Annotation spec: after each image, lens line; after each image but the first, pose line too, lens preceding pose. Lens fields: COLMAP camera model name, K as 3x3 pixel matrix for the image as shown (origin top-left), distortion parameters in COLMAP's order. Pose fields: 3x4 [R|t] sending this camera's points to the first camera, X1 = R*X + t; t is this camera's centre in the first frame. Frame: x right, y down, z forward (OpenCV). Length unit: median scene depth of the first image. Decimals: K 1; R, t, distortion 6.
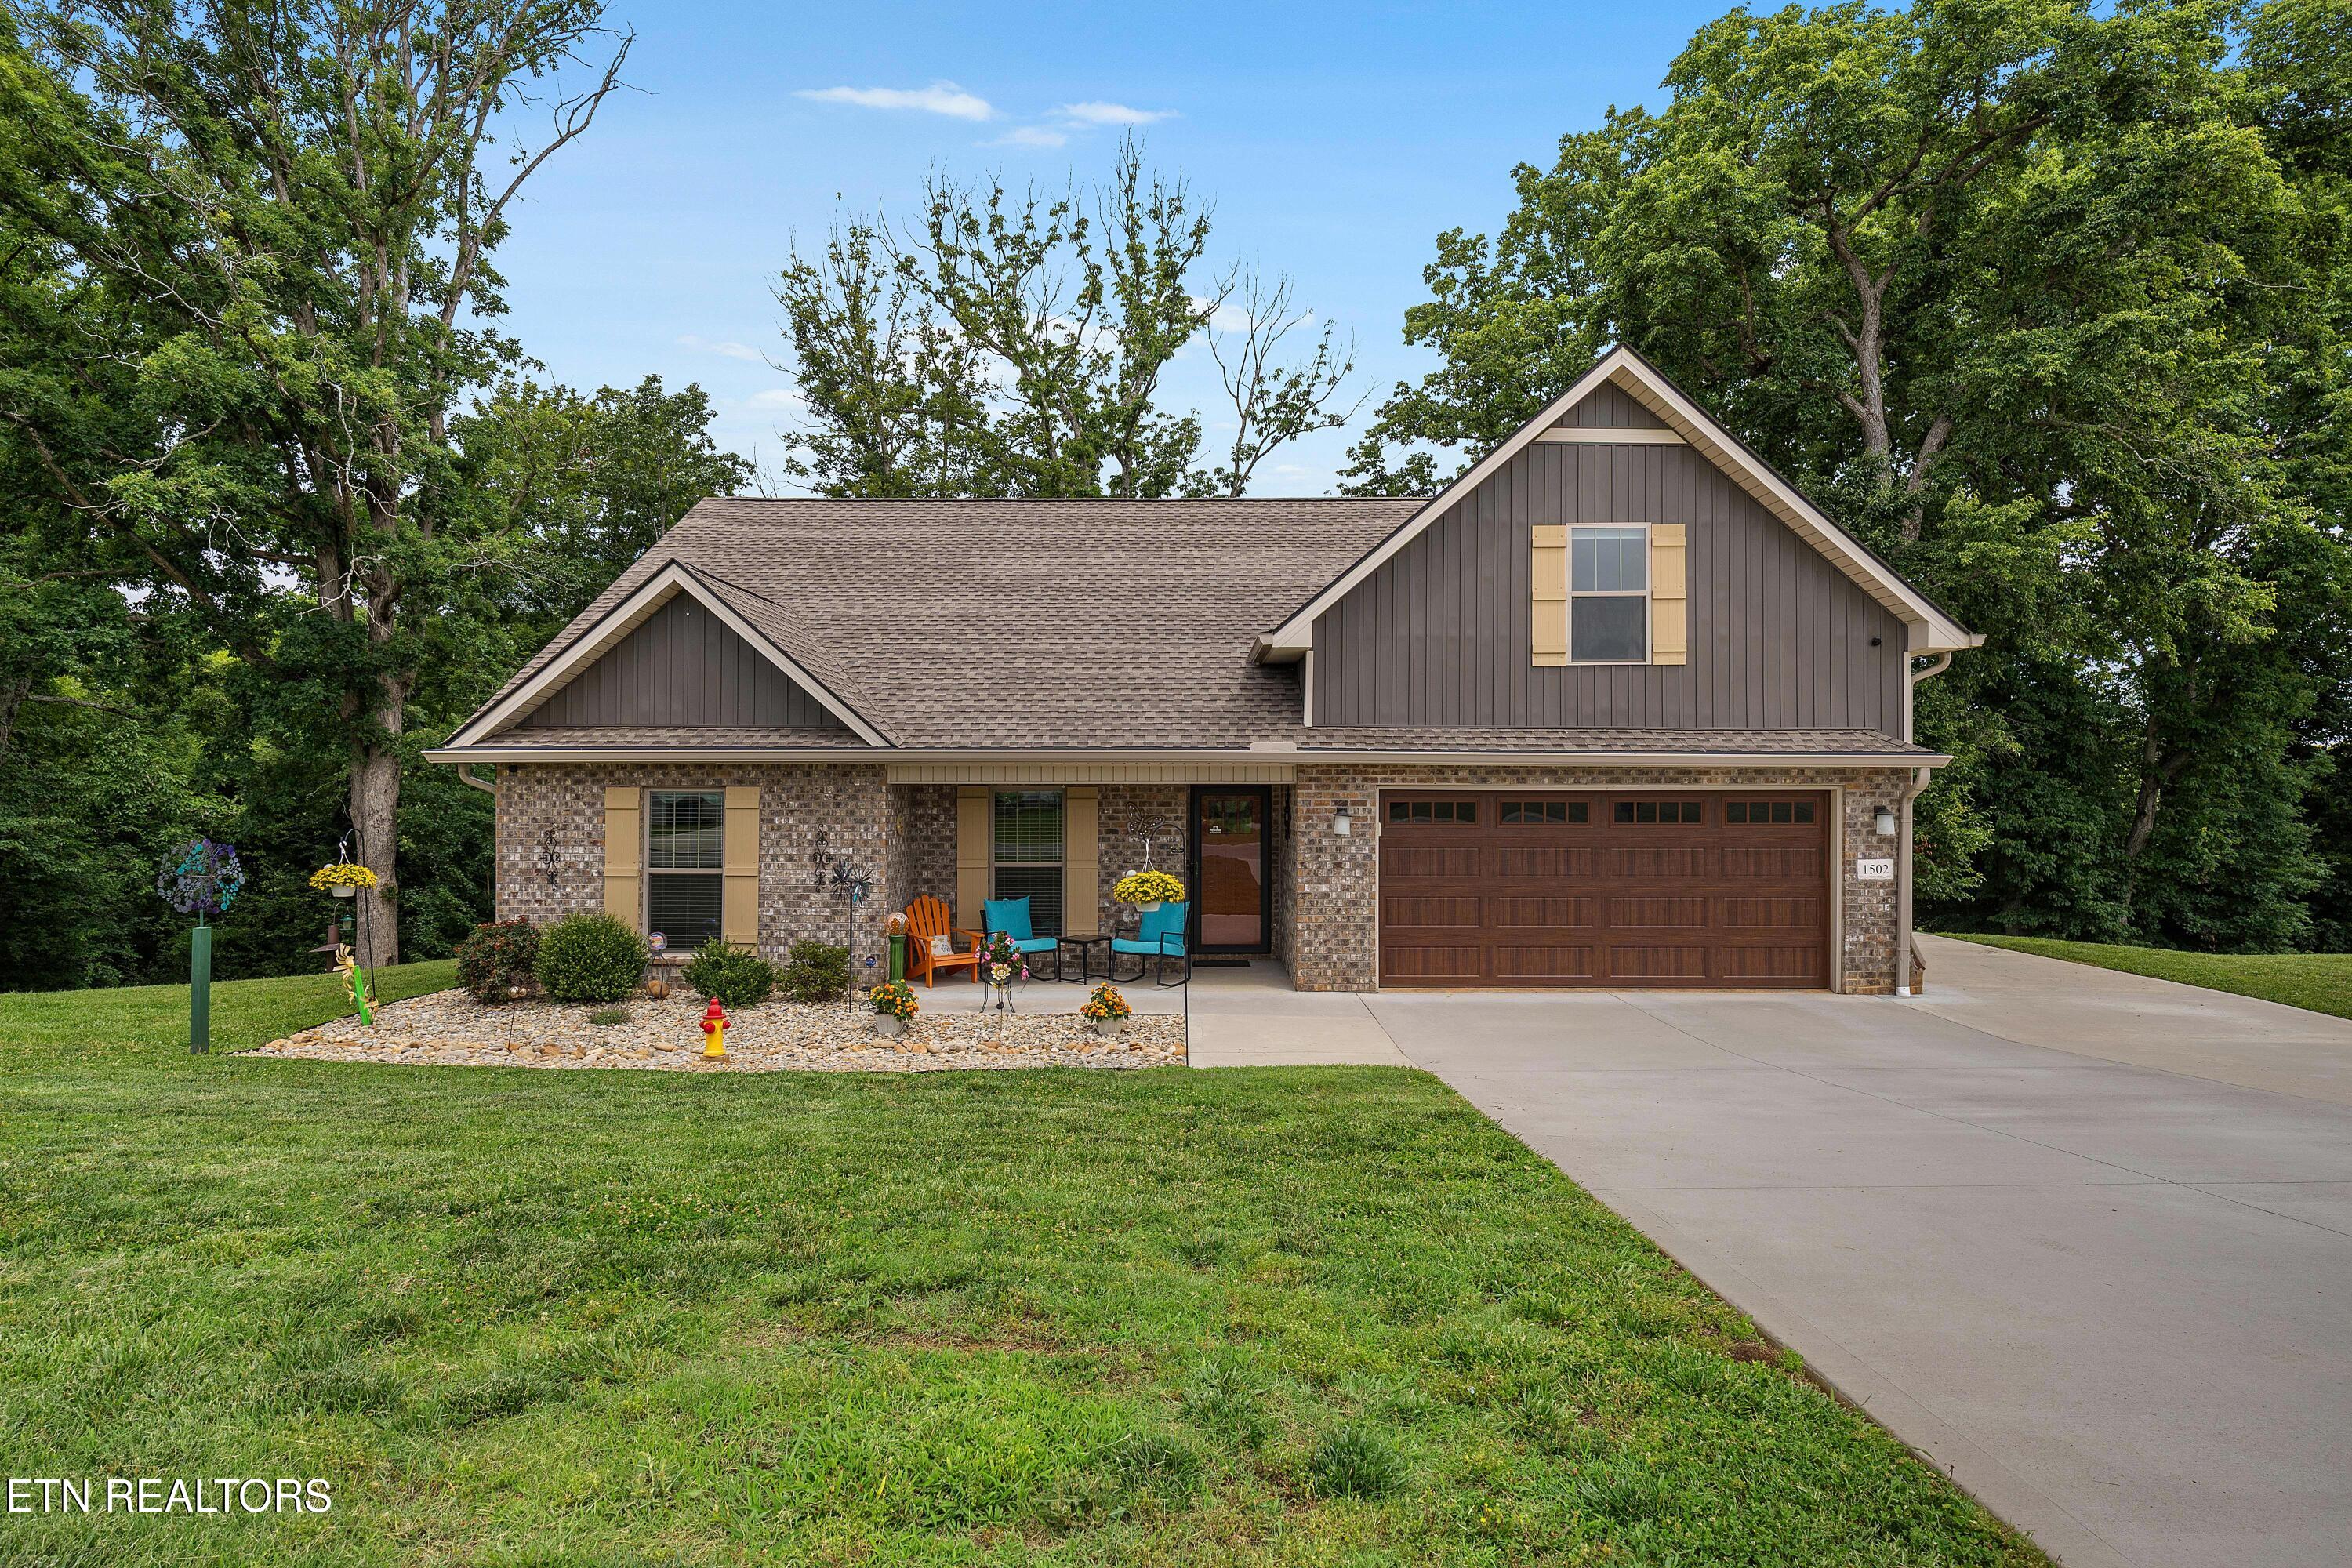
lens RADIAL K [[1288.4, 0, 1174.0], [0, 1288.4, 779.2], [0, 0, 1]] dist [0.001604, -0.001201]
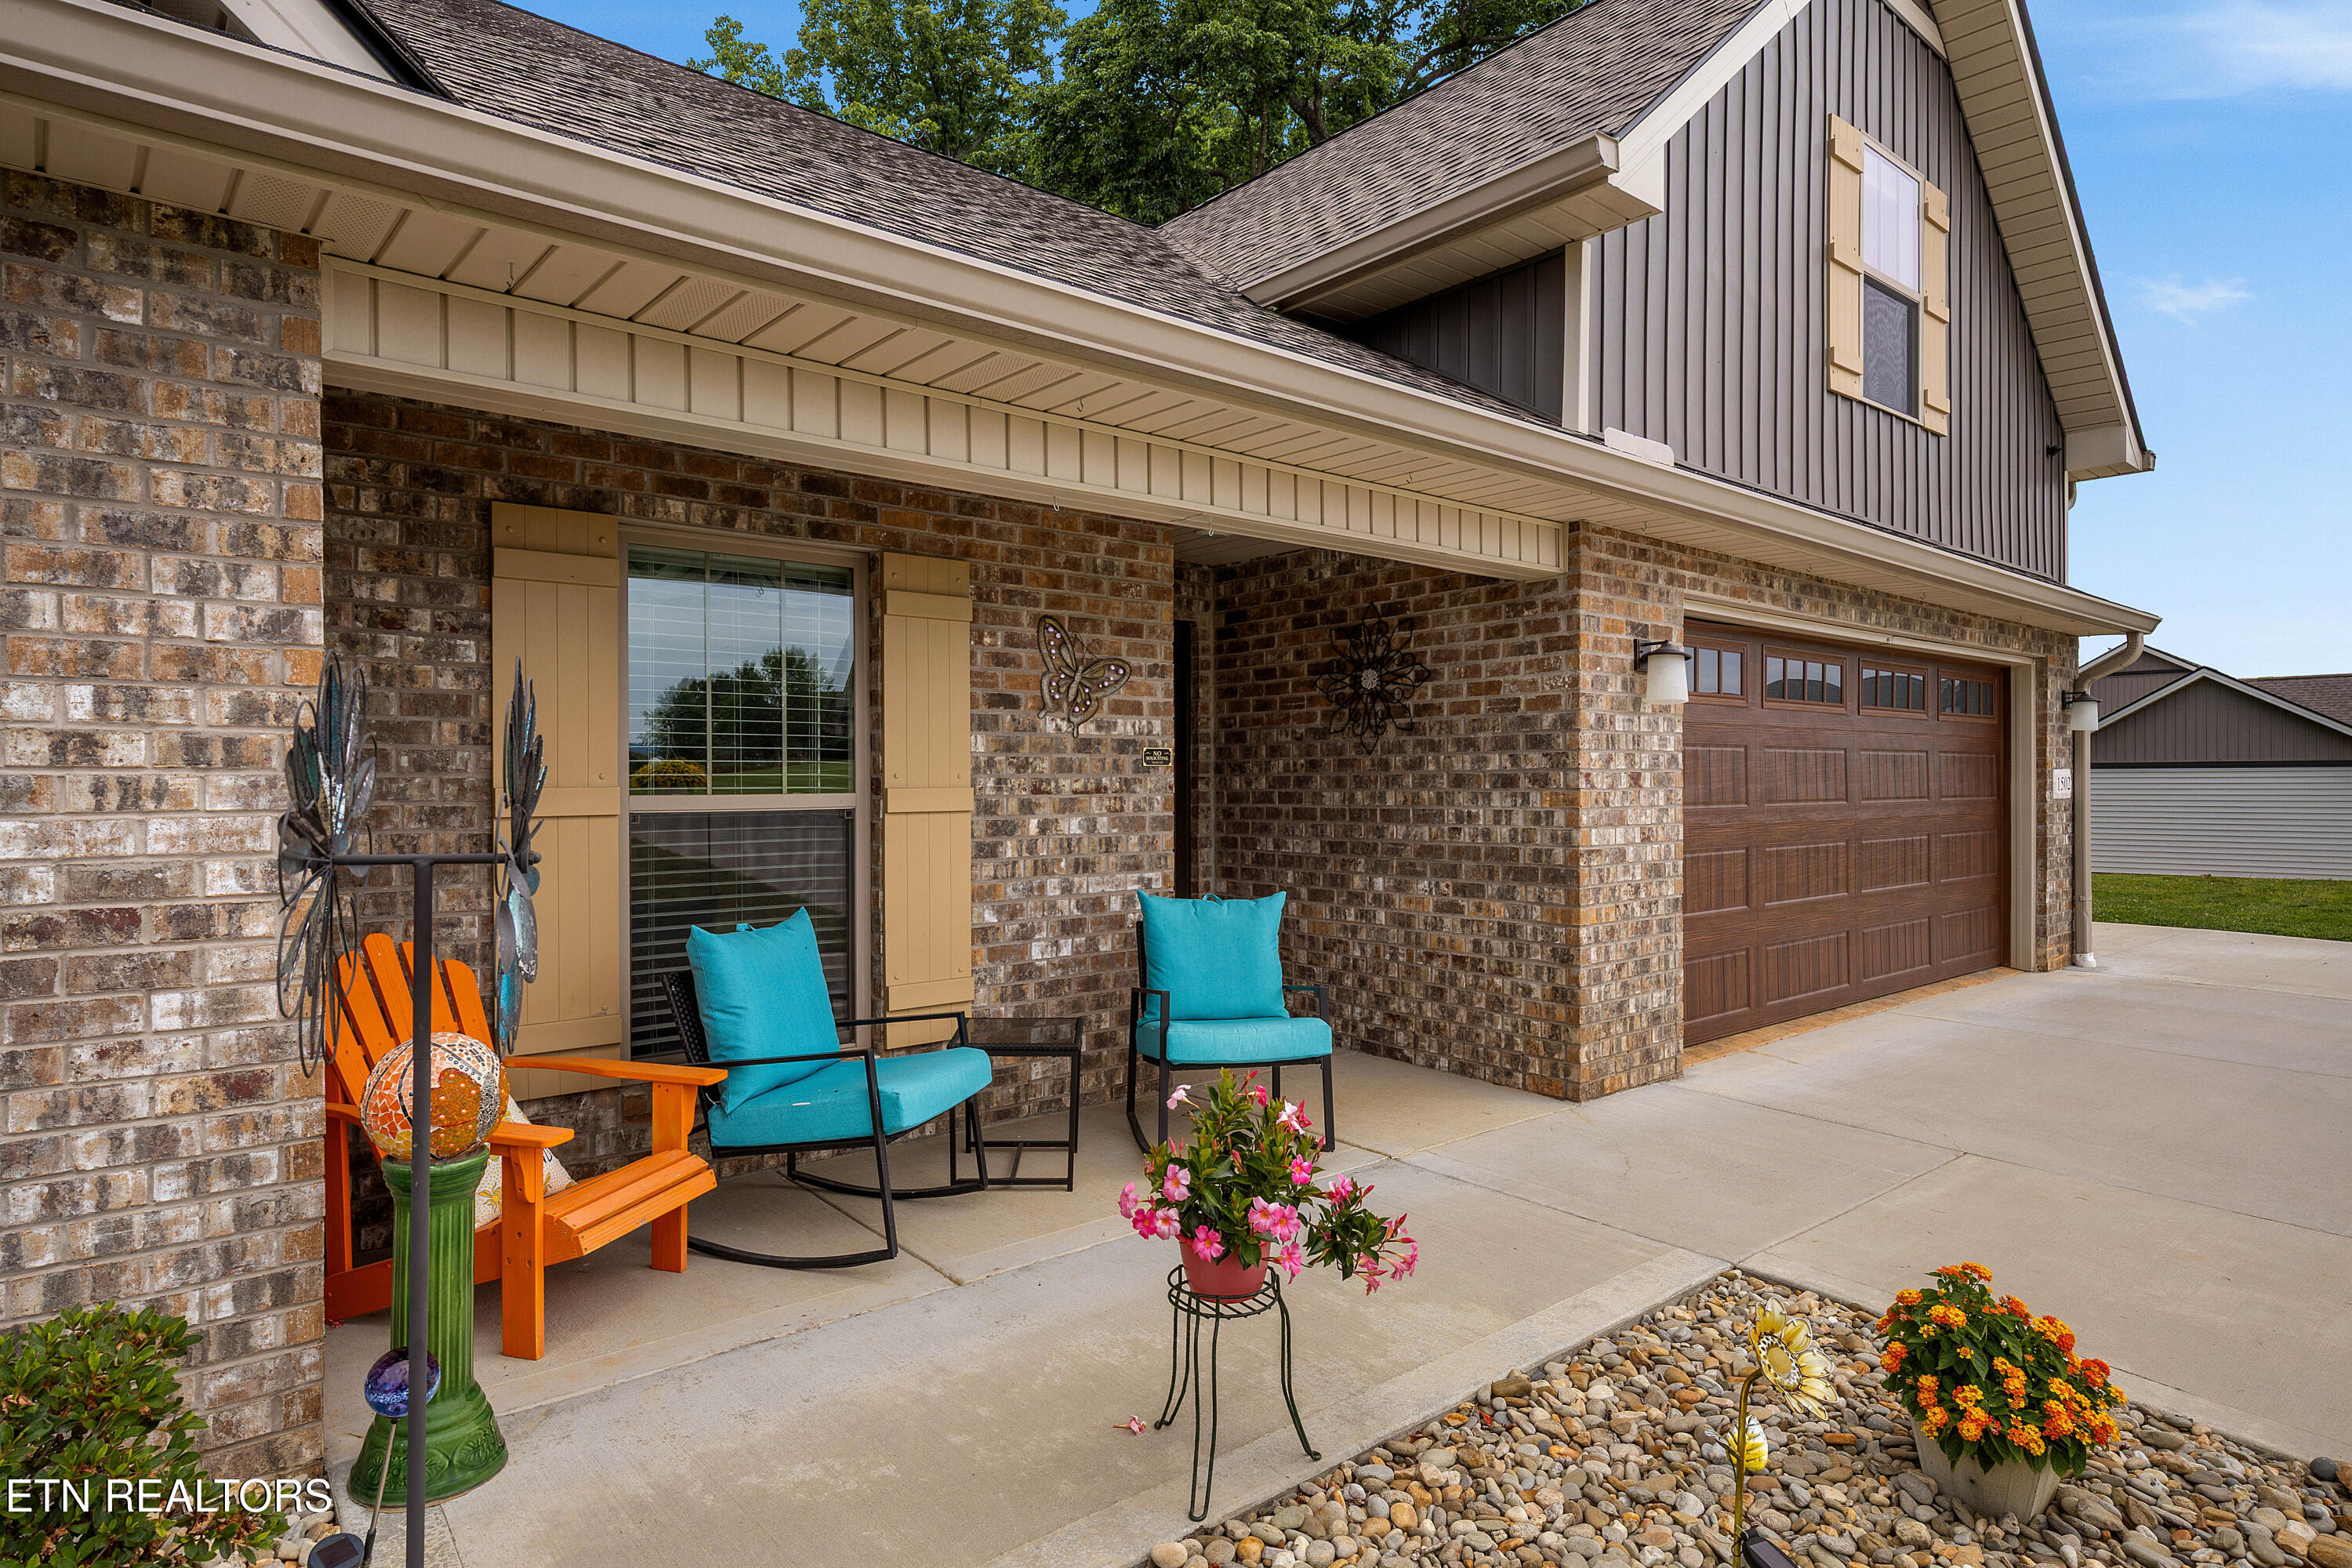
lens RADIAL K [[1288.4, 0, 1170.3], [0, 1288.4, 787.1], [0, 0, 1]] dist [0.001604, -0.001201]
pose [[0.769264, -0.006233, 0.638901, -0.248884], [-0.001782, 0.999928, 0.011900, 0.064360], [-0.638929, -0.010293, 0.769197, 0.778443]]
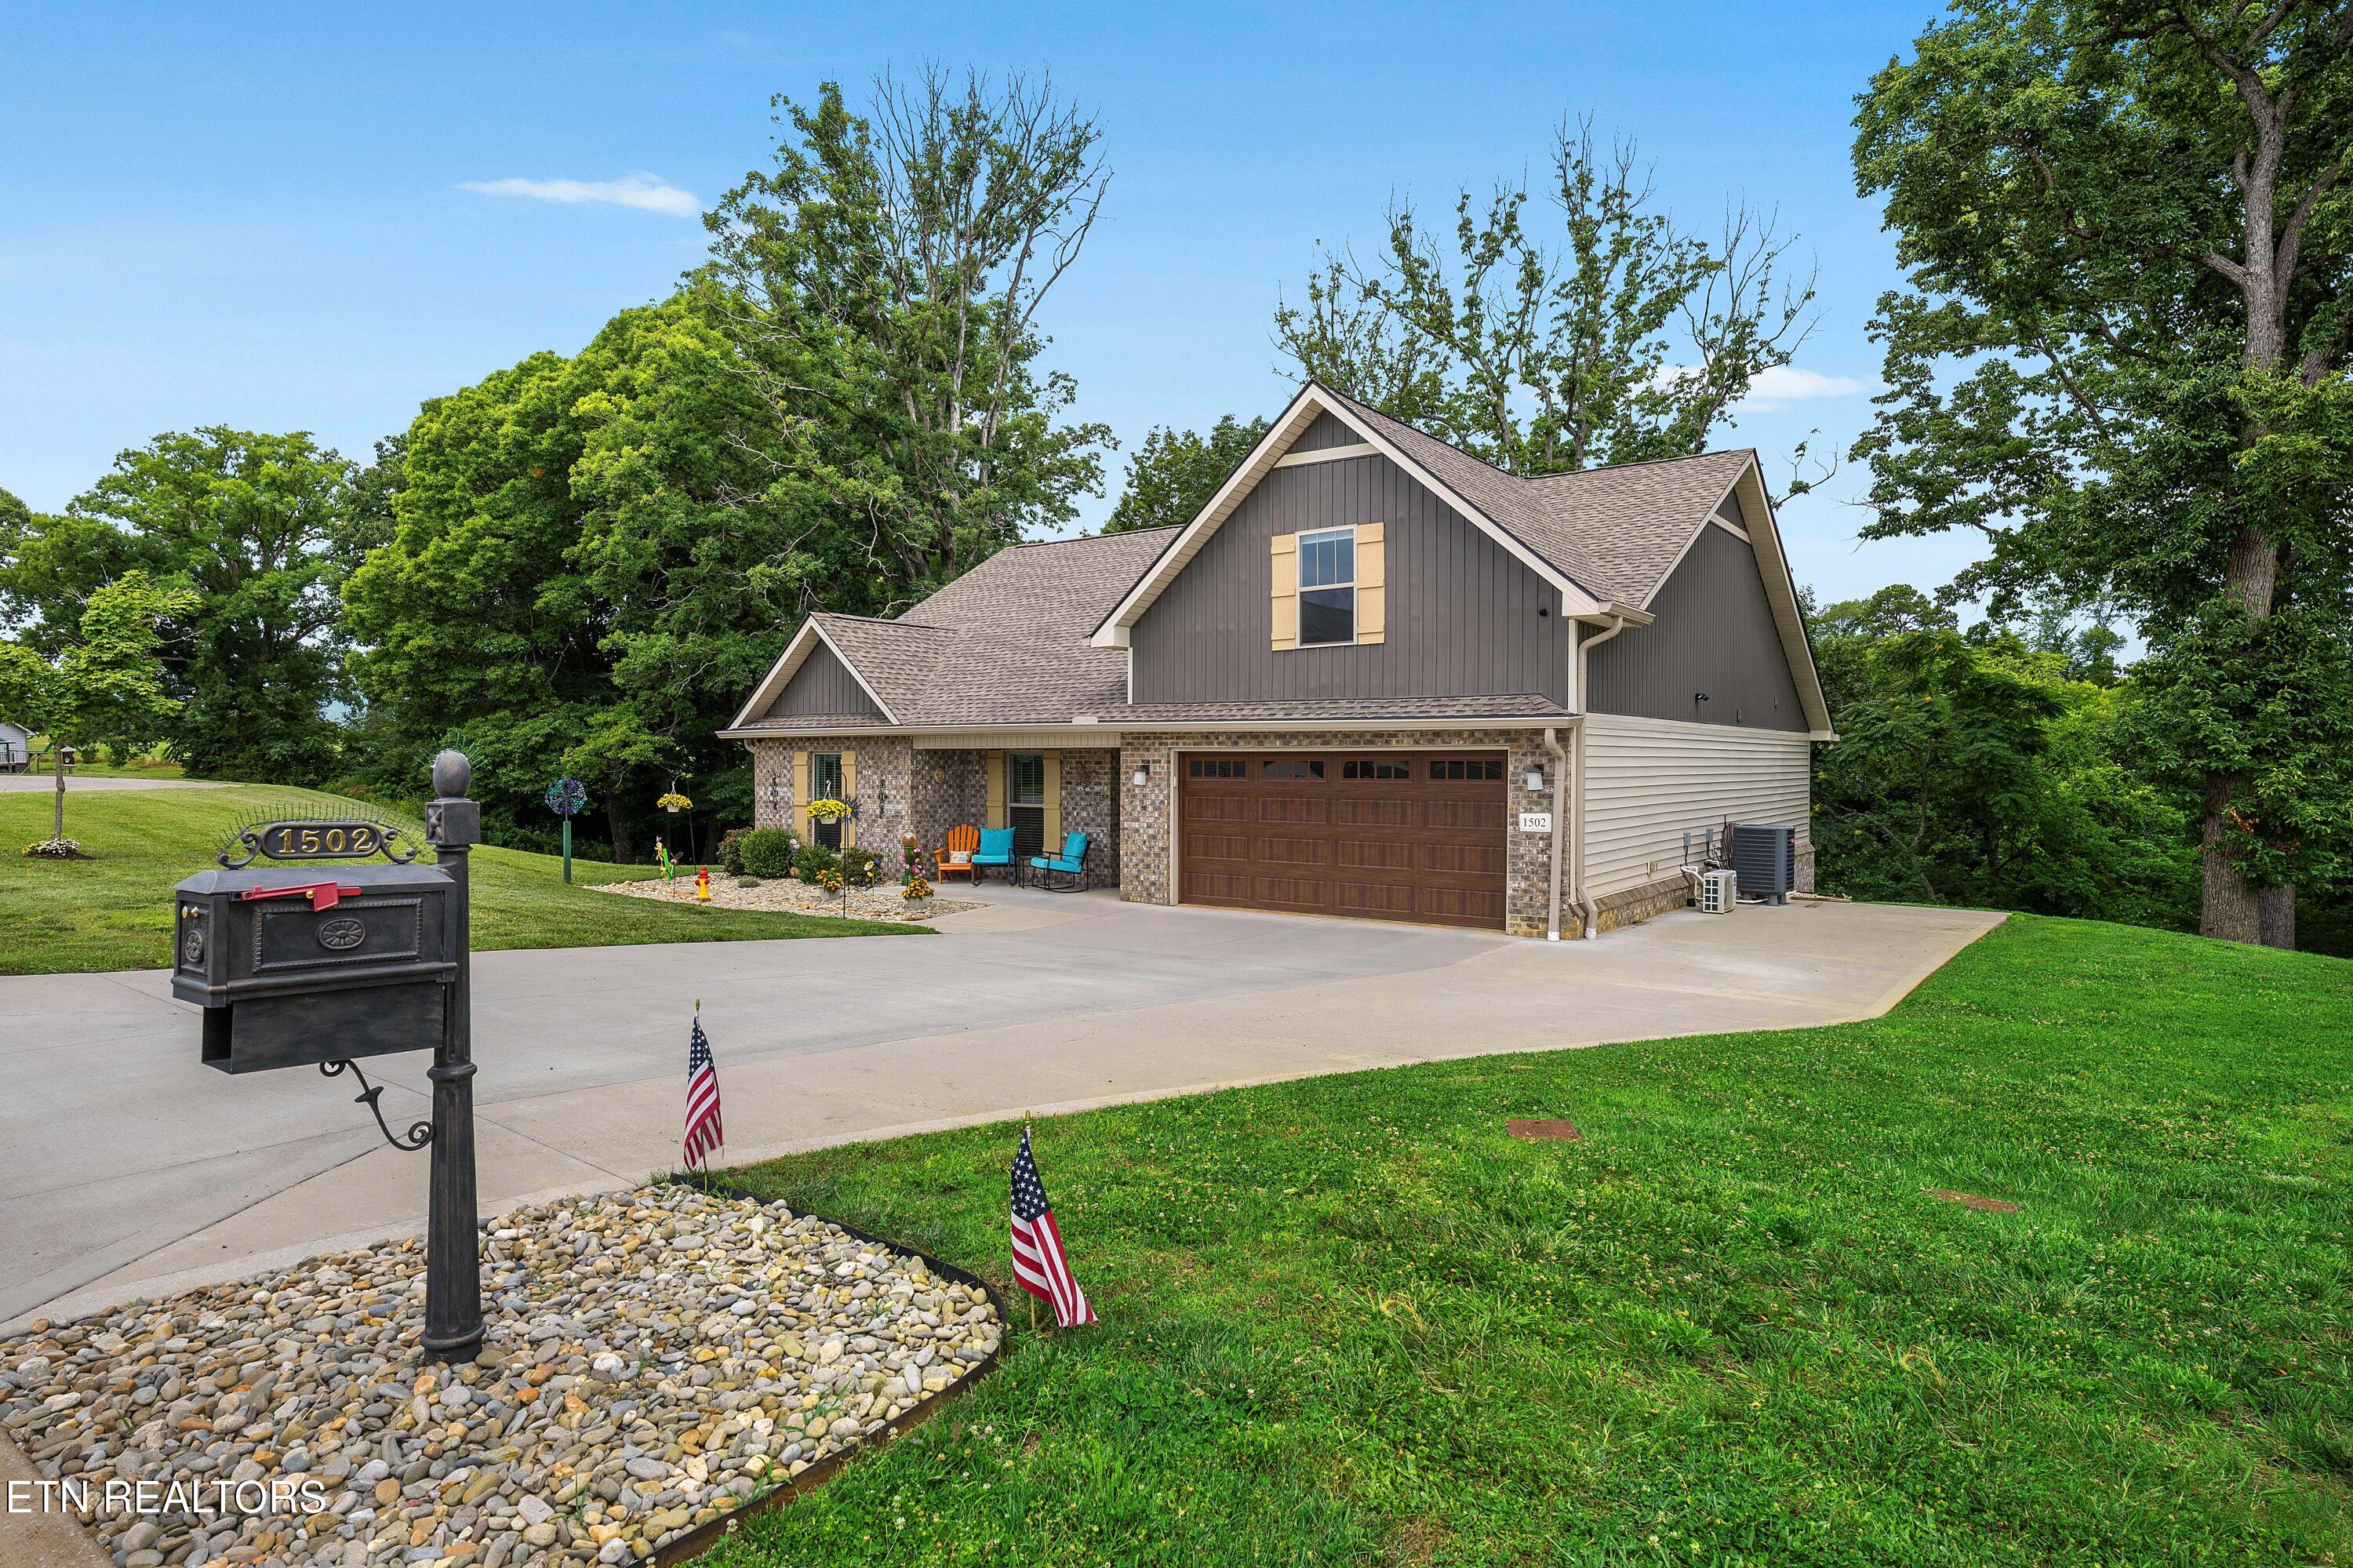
lens RADIAL K [[1289.0, 0, 1181.3], [0, 1289.0, 778.2], [0, 0, 1]] dist [0.001604, -0.001201]
pose [[0.808825, 0.007899, -0.587997, 0.939840], [0.006388, 0.999733, 0.022217, 0.006552], [0.588015, -0.021726, 0.808558, -0.052323]]
